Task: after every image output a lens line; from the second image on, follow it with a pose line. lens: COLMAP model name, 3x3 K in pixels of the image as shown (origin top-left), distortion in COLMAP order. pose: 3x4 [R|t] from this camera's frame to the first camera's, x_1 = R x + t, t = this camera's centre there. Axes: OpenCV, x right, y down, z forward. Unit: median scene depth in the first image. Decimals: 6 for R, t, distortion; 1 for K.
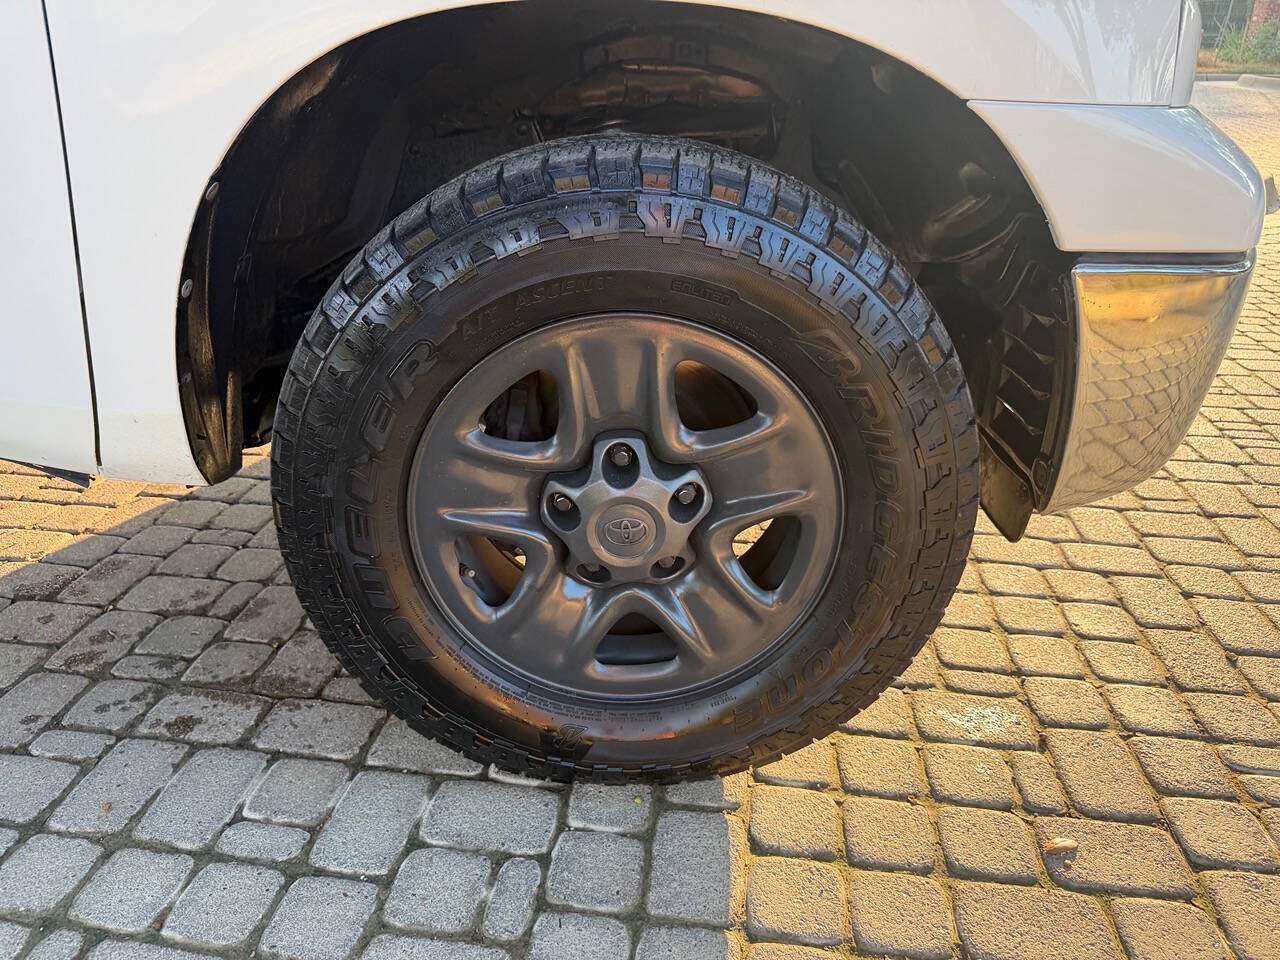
lens RADIAL K [[906.9, 0, 640.0], [0, 906.9, 480.0], [0, 0, 1]] dist [0.033067, -0.039939]
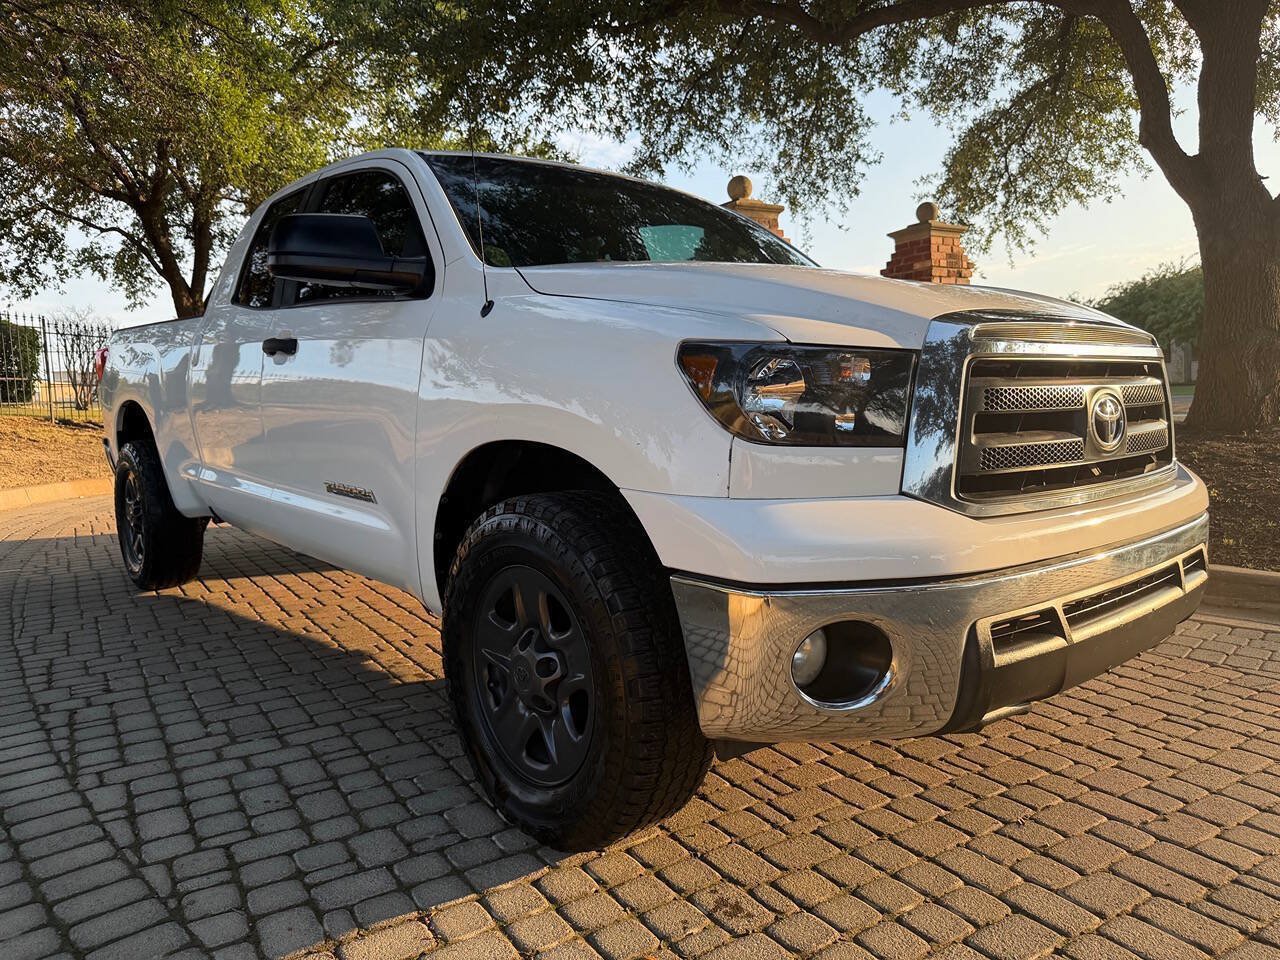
lens RADIAL K [[910.5, 0, 640.4], [0, 910.5, 476.9], [0, 0, 1]] dist [0.035975, -0.056906]
pose [[0.655240, 0.059756, -0.753053, 1.594826], [-0.308929, 0.930894, -0.194934, -0.036682], [0.689364, 0.360369, 0.628420, -0.240401]]
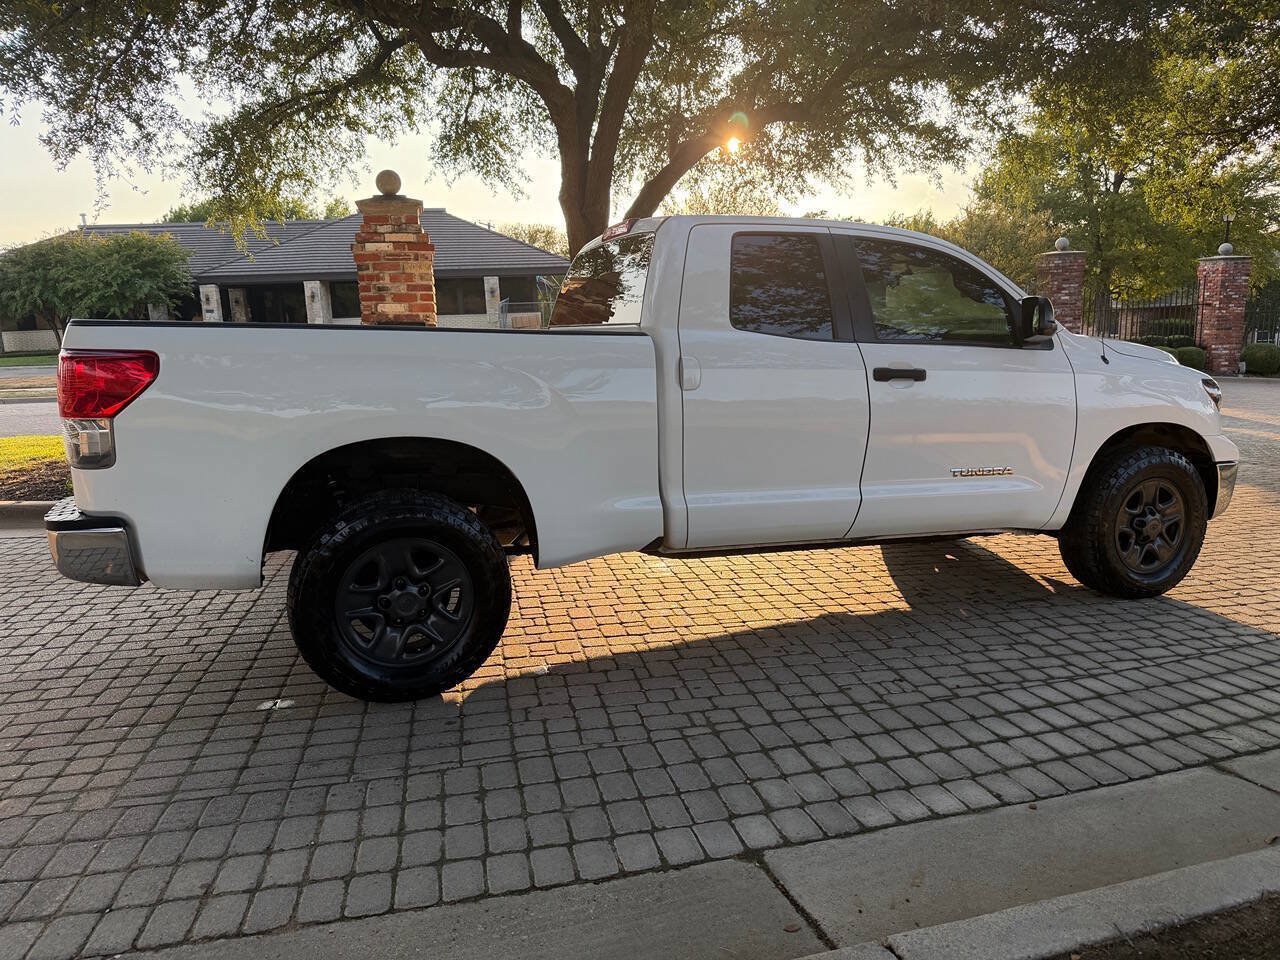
lens RADIAL K [[896.3, 0, 640.0], [0, 896.3, 480.0], [0, 0, 1]] dist [0.113140, -0.181406]
pose [[0.937324, -0.063011, 0.342716, -3.852196], [0.157655, 0.953782, -0.255824, 0.578844], [-0.310757, 0.293820, 0.903936, -2.319018]]
